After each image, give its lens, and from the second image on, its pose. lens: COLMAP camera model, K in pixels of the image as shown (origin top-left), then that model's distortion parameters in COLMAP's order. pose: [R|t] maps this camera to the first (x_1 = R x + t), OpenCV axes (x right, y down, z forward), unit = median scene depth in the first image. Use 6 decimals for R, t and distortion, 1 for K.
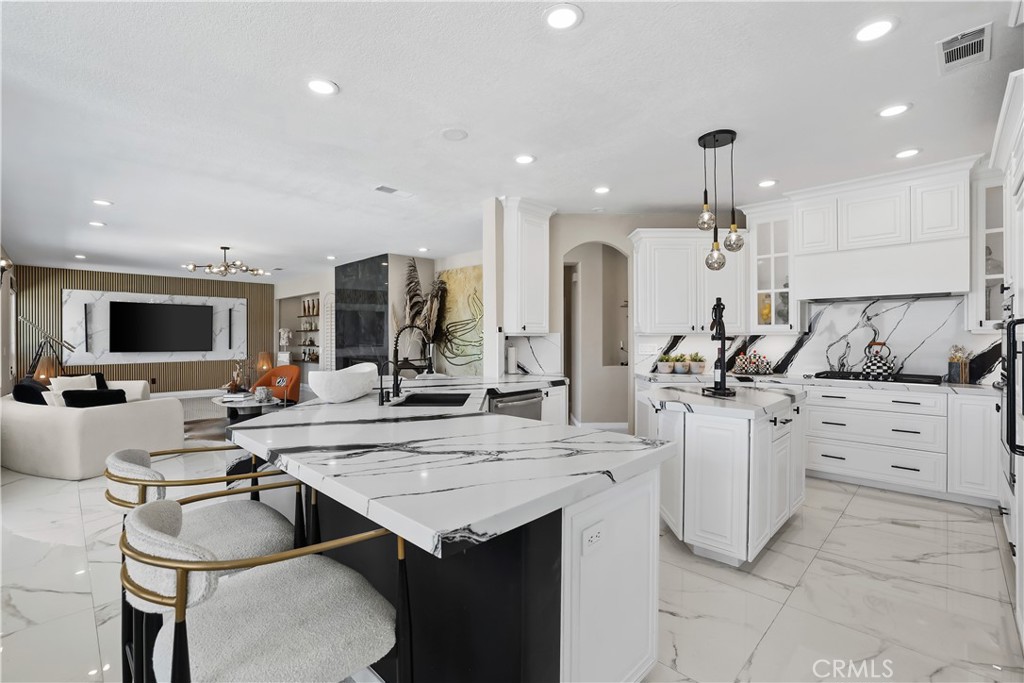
lens RADIAL K [[456.7, 0, 516.4], [0, 456.7, 340.8], [0, 0, 1]] dist [-0.029607, 0.001678]
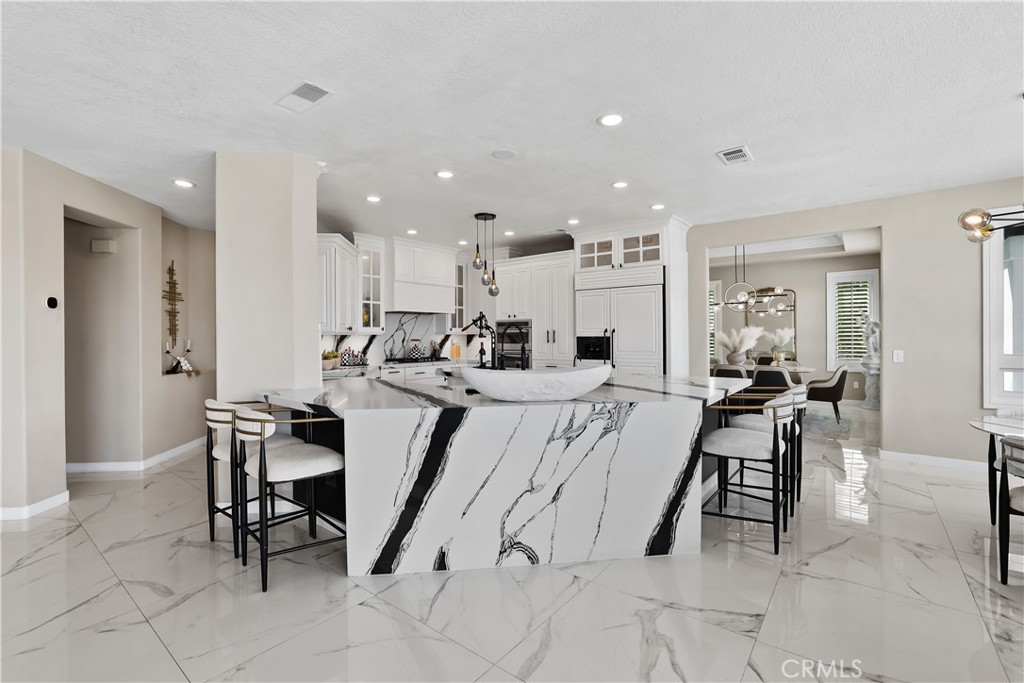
lens RADIAL K [[456.7, 0, 507.0], [0, 456.7, 338.7], [0, 0, 1]] dist [-0.029607, 0.001678]
pose [[-0.093548, -0.000971, 0.995614, -0.869467], [0.015800, 0.999872, 0.002459, 0.002390], [-0.995489, 0.015961, -0.093521, 0.754940]]
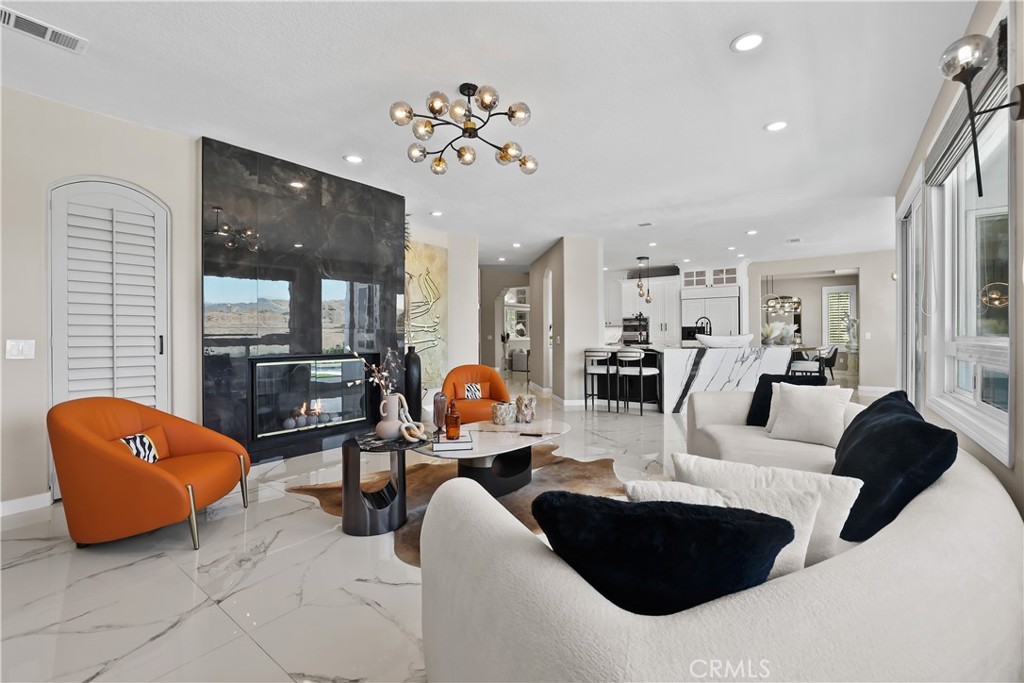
lens RADIAL K [[437.7, 0, 516.1], [0, 437.7, 336.1], [0, 0, 1]] dist [-0.017952, -0.000058]
pose [[-0.126030, 0.002811, 0.992022, -1.586294], [0.014618, 0.999893, -0.000976, 0.038312], [-0.991919, 0.014378, -0.126058, 1.504351]]
